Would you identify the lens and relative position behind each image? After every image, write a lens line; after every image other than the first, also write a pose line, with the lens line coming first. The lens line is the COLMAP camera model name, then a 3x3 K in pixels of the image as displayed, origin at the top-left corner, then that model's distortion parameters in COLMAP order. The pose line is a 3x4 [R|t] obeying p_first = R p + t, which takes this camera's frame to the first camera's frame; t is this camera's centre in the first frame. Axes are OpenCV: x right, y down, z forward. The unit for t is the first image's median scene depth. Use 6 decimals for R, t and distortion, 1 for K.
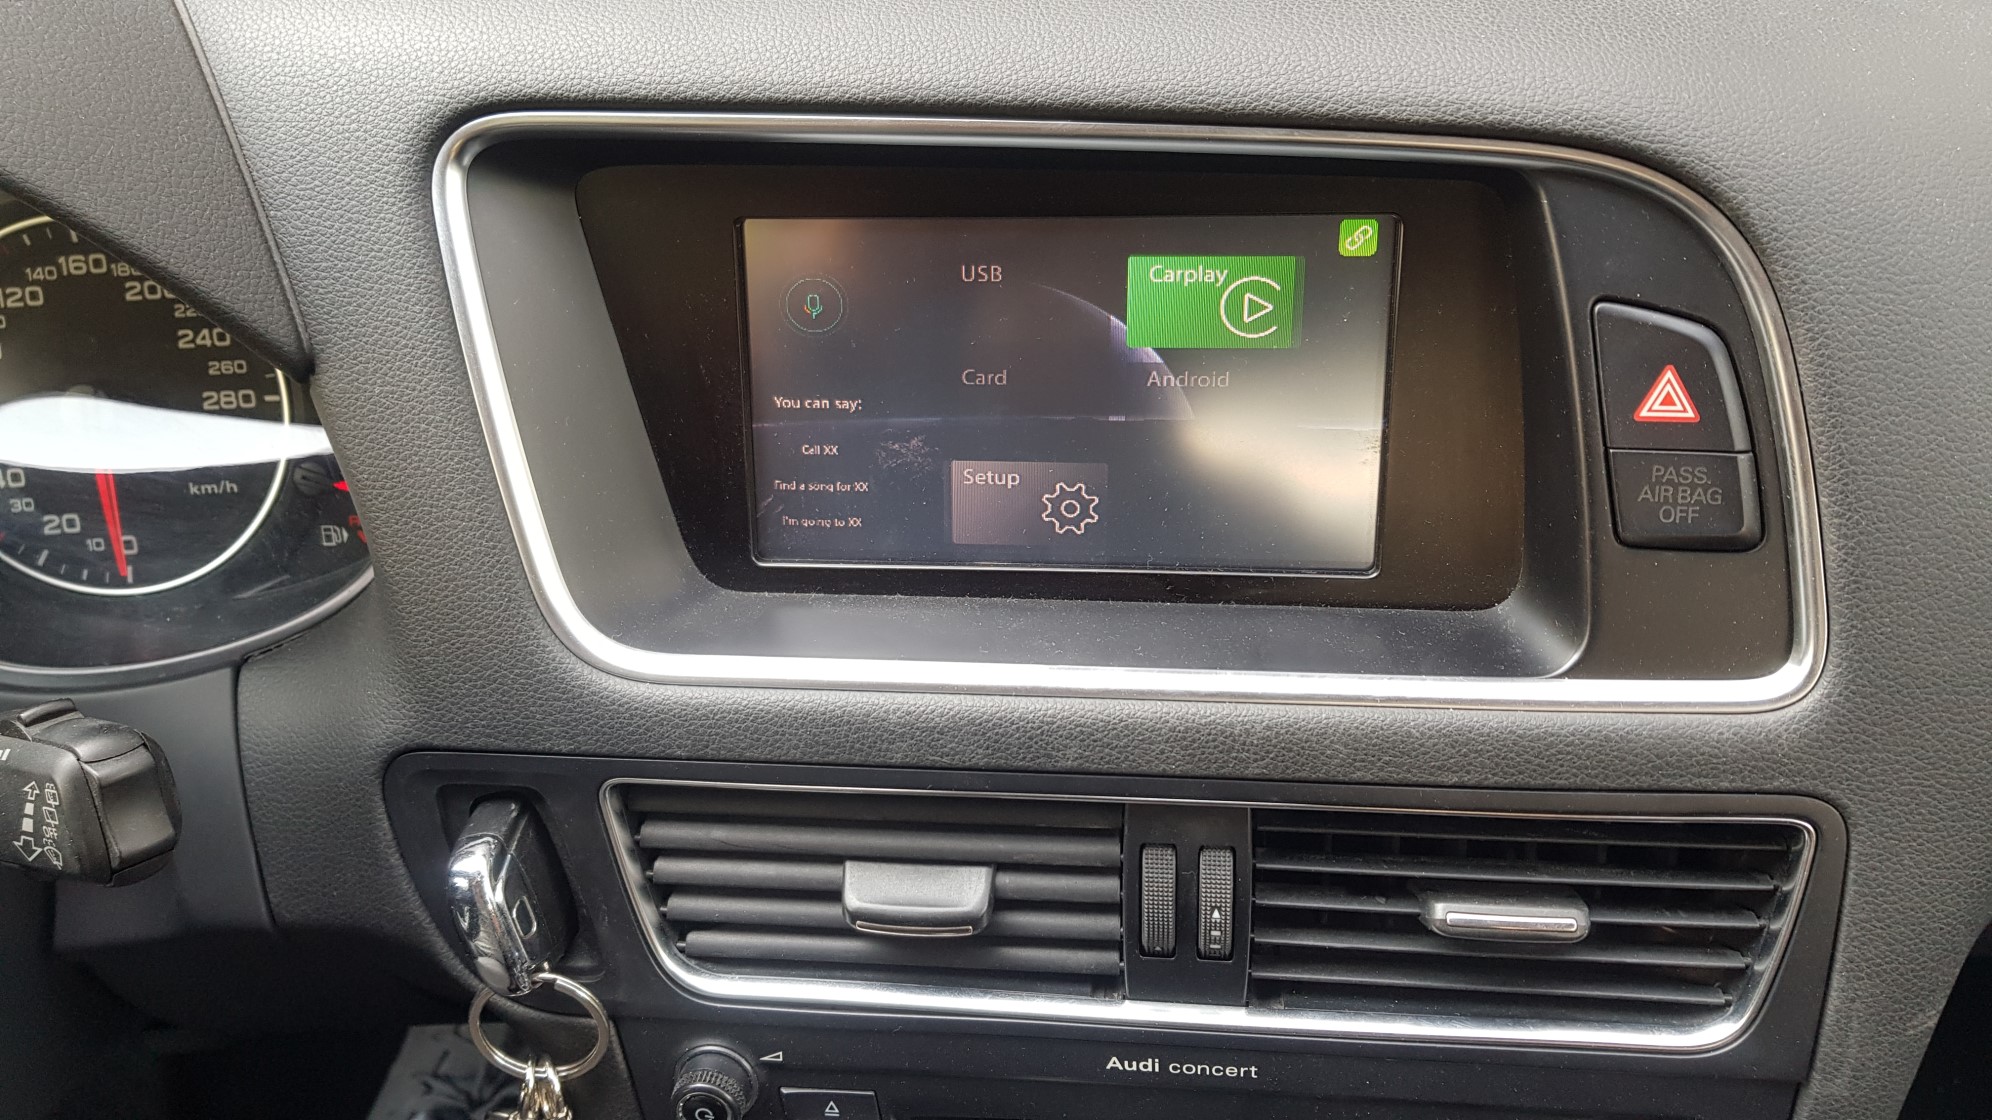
lens RADIAL K [[1580.5, 0, 980.7], [0, 1580.5, 561.4], [0, 0, 1]] dist [0.055178, -0.136947]
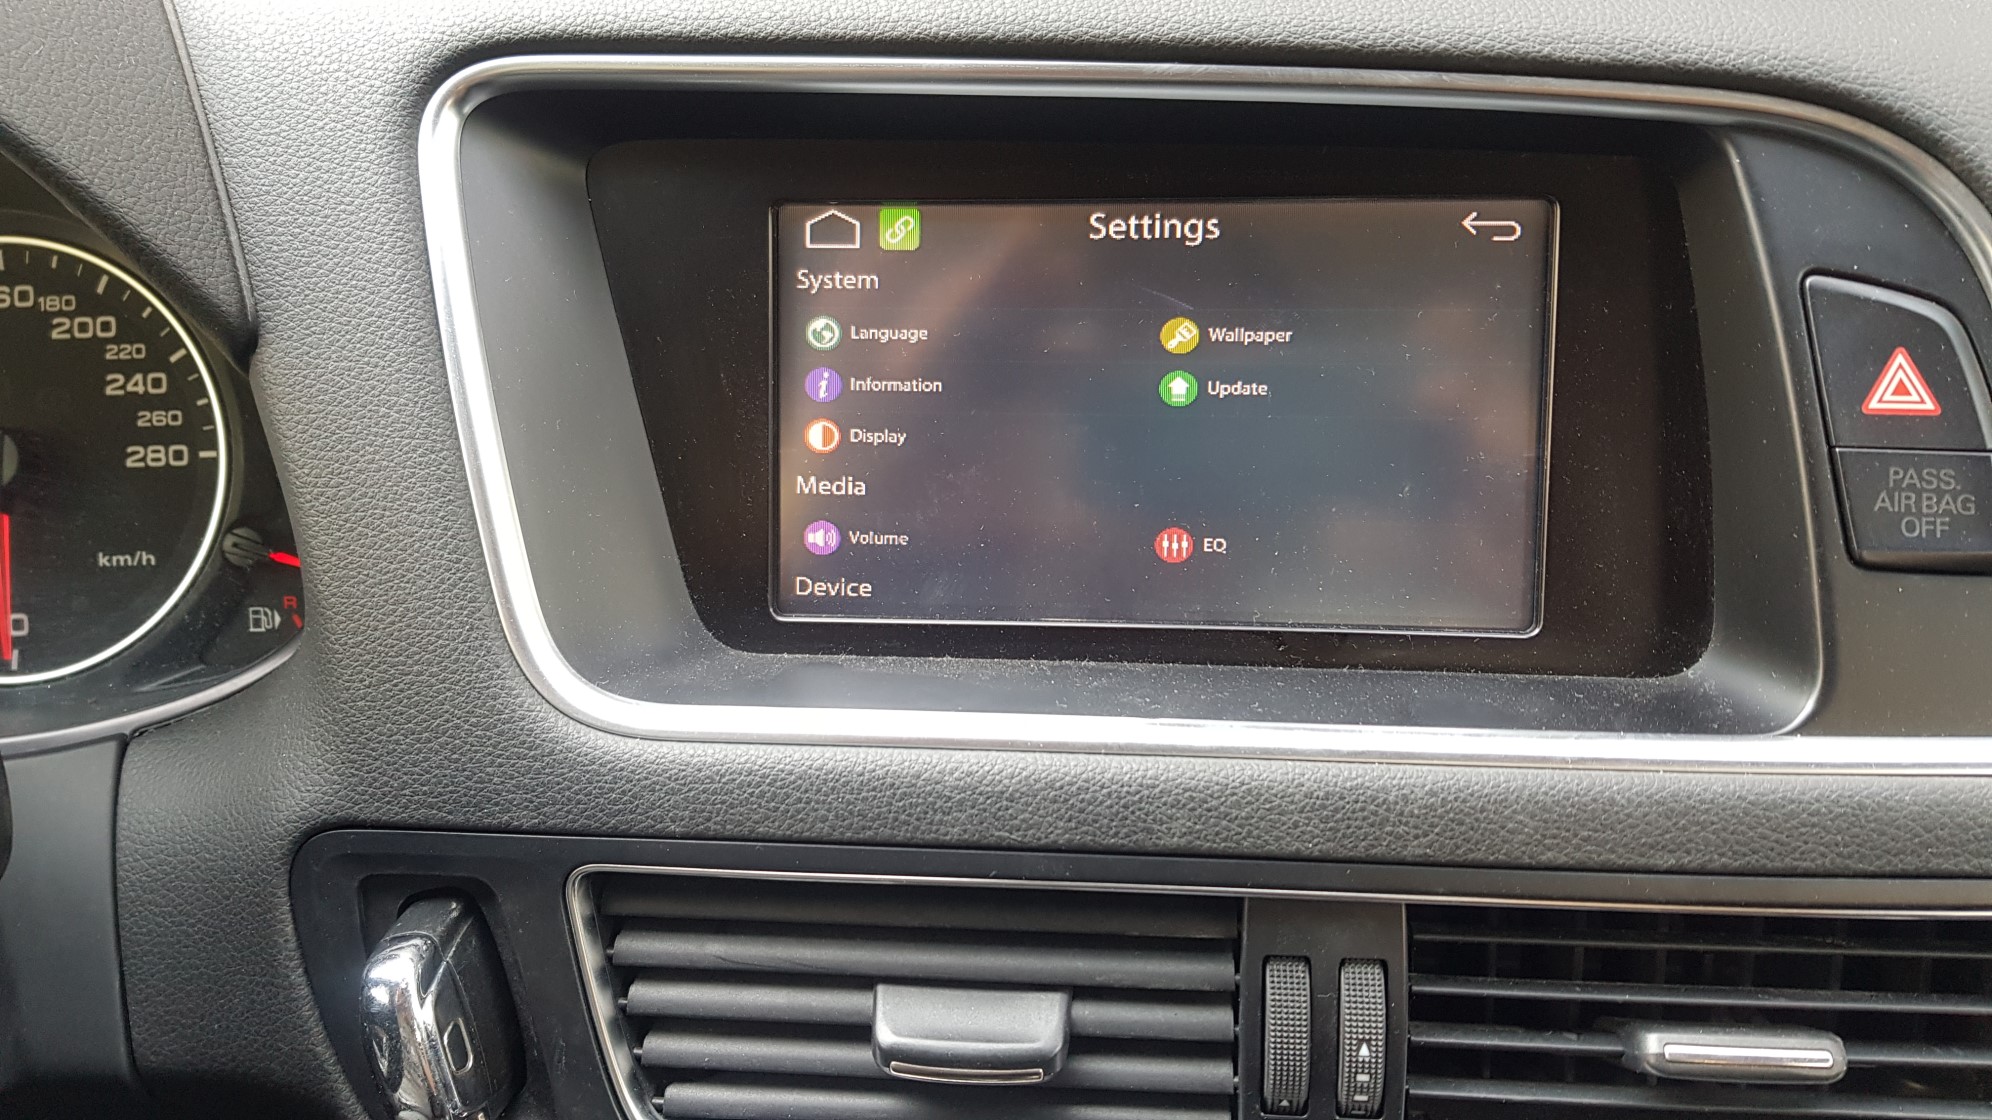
lens RADIAL K [[1586.7, 0, 977.2], [0, 1586.7, 561.9], [0, 0, 1]] dist [0.017399, -0.071040]
pose [[0.999580, 0.020535, 0.020451, -0.060440], [-0.016069, 0.979953, -0.198578, 0.149150], [-0.024119, 0.198166, 0.979872, 0.207492]]
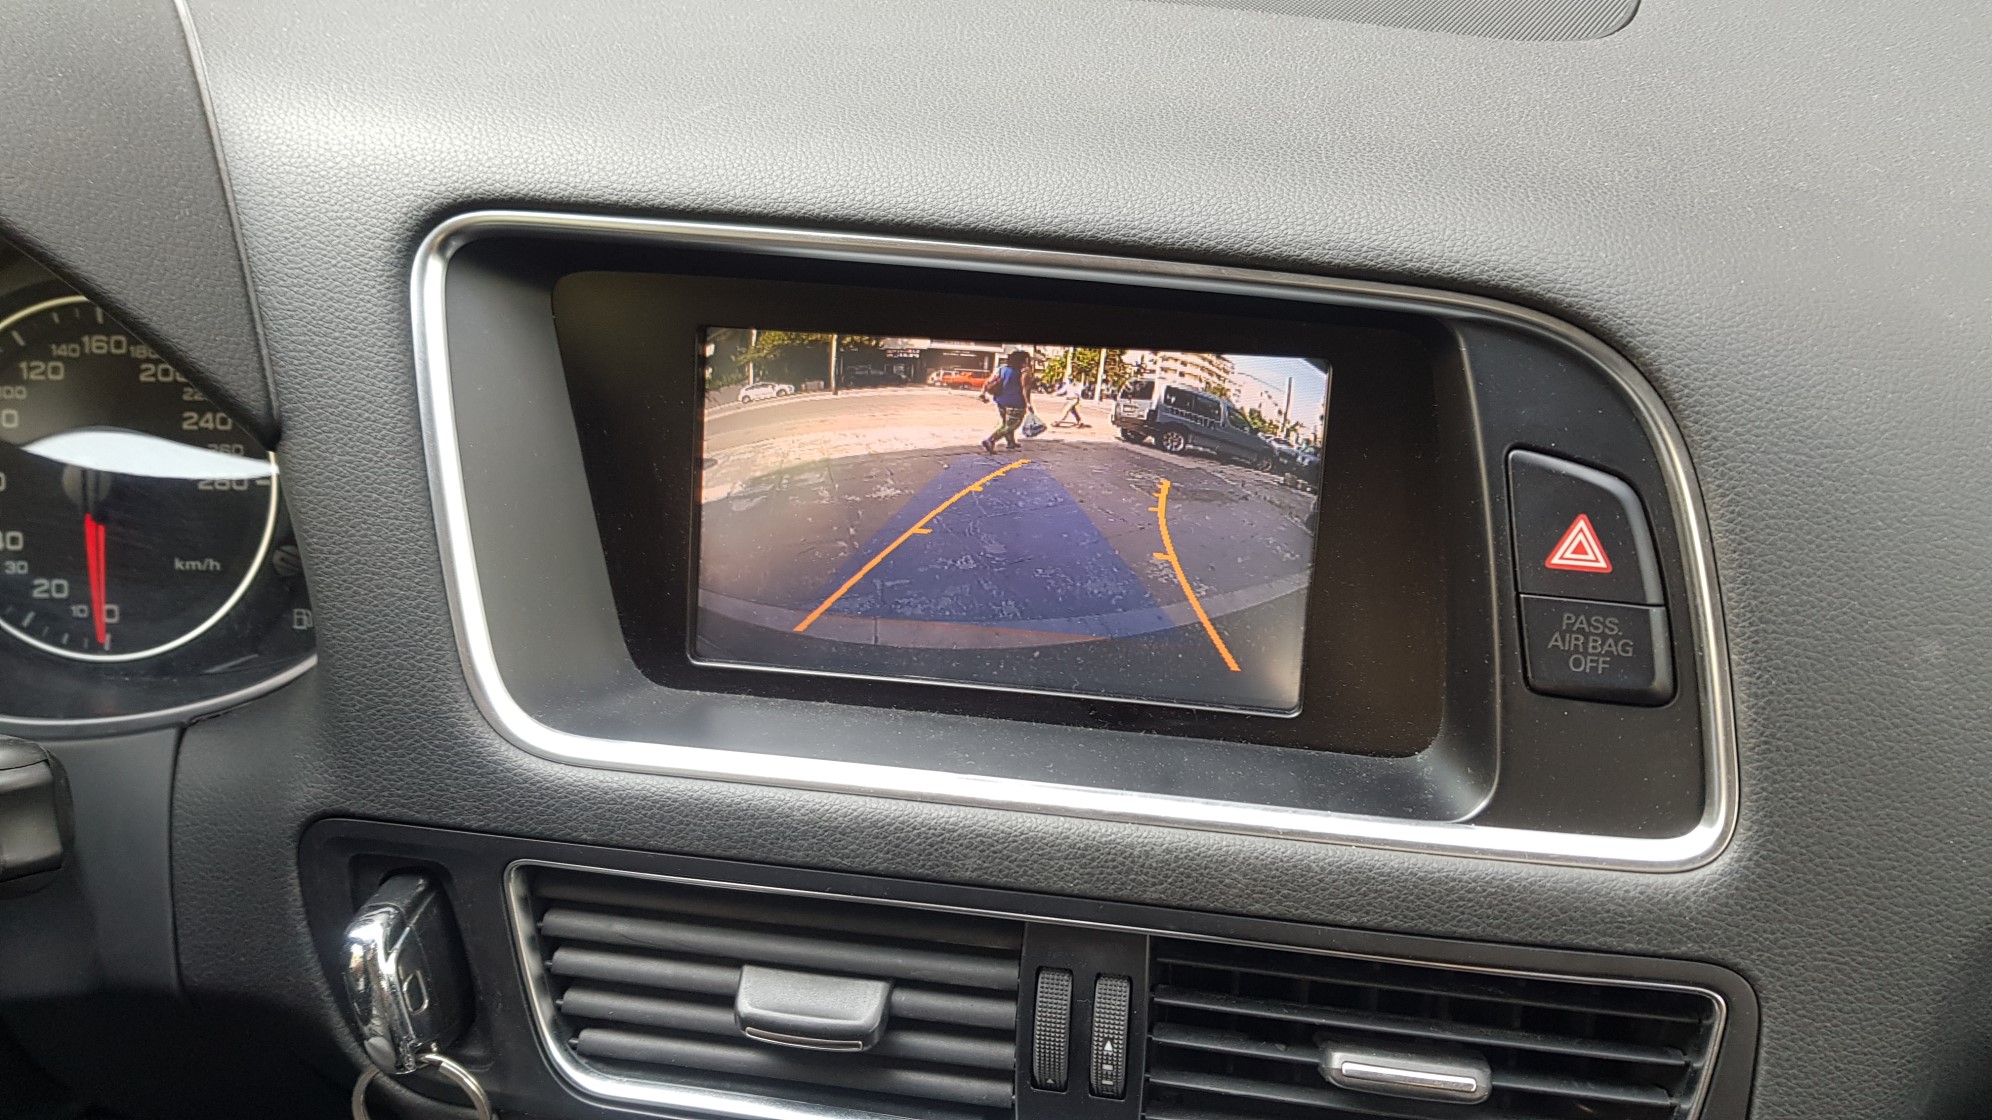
lens RADIAL K [[1580.5, 0, 980.7], [0, 1580.5, 561.4], [0, 0, 1]] dist [0.055178, -0.136947]
pose [[0.996294, 0.071485, -0.047838, 0.097140], [-0.077388, 0.987715, -0.135755, 0.067981], [0.037546, 0.138954, 0.989587, -0.008392]]
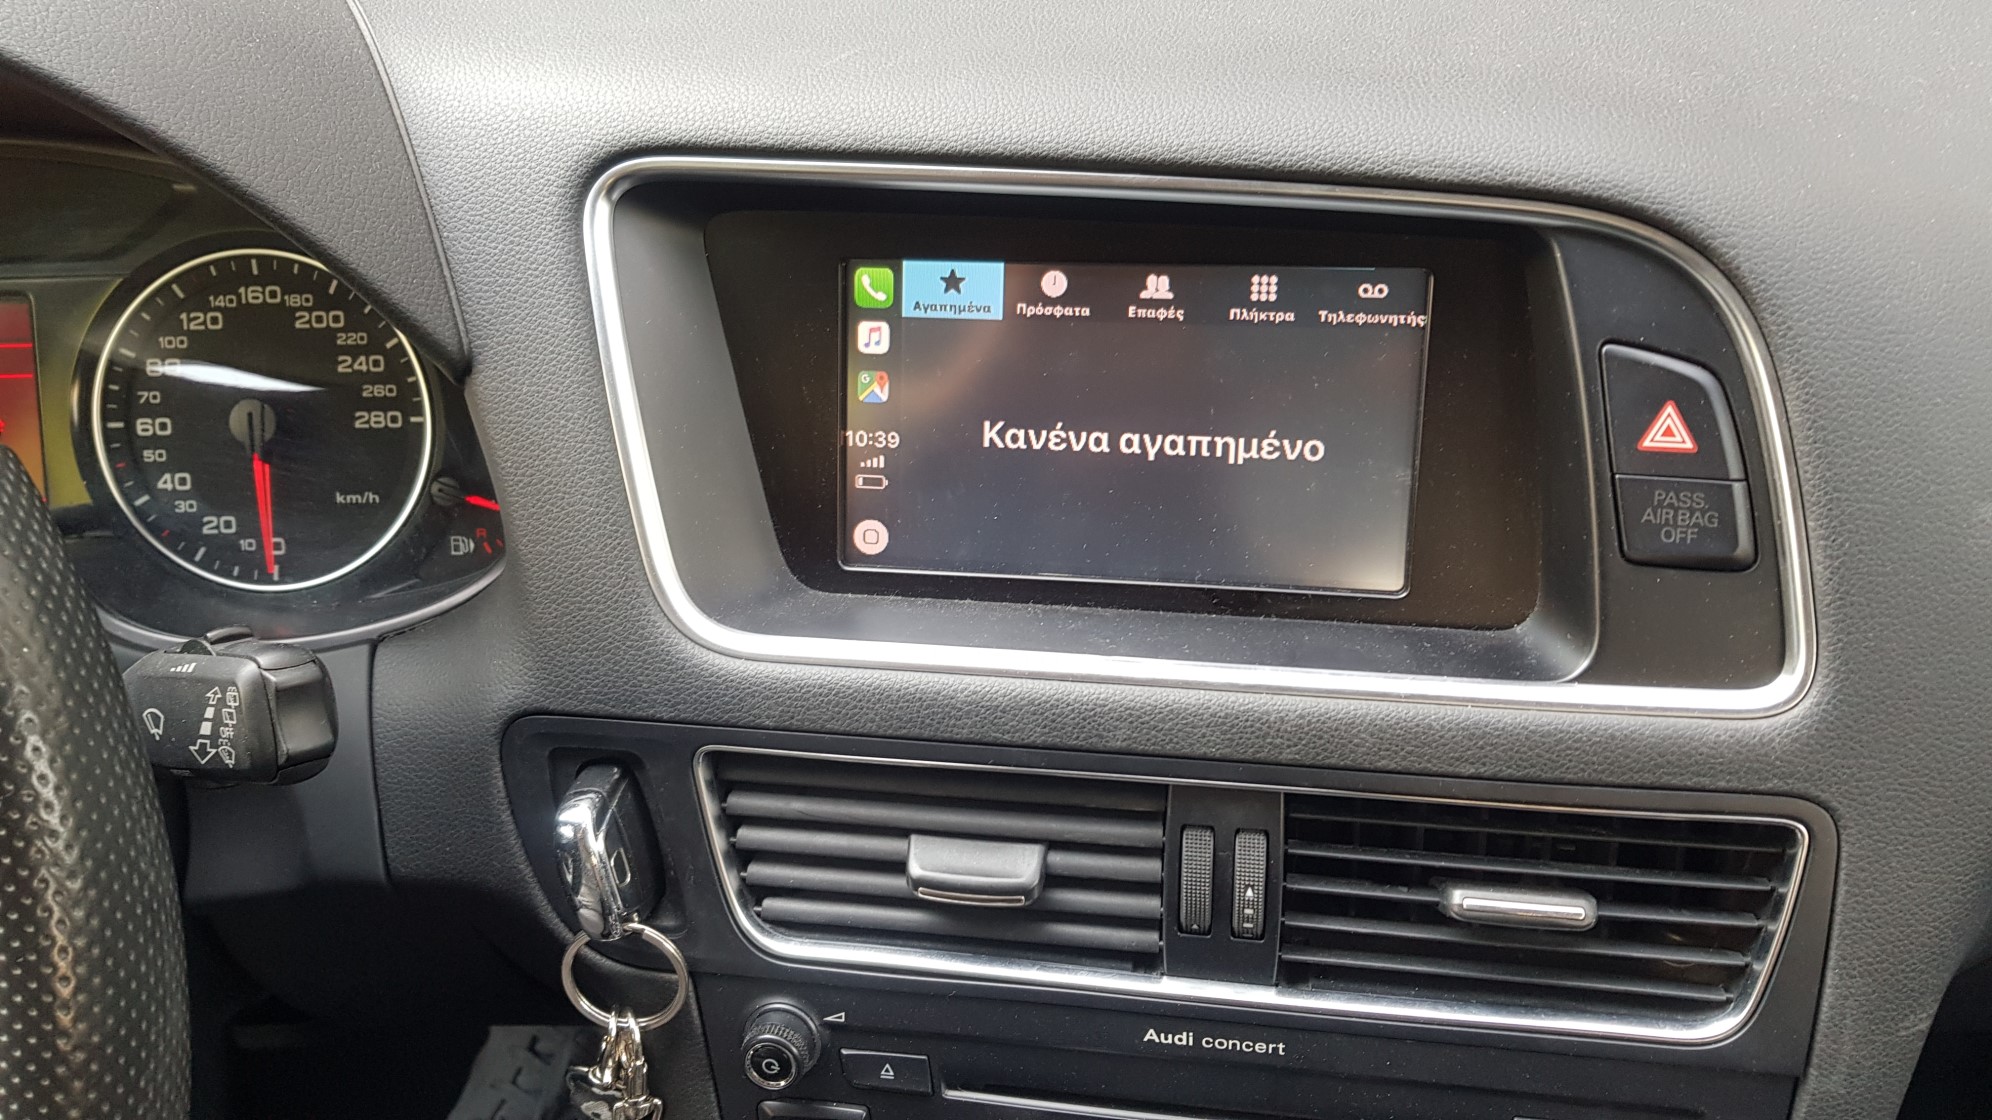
lens RADIAL K [[1592.5, 0, 962.6], [0, 1592.5, 563.2], [0, 0, 1]] dist [0.061372, -0.137789]
pose [[0.998168, 0.041326, -0.044196, -0.009121], [-0.045518, 0.994098, -0.098473, 0.116708], [0.039865, 0.100304, 0.994158, -0.124385]]
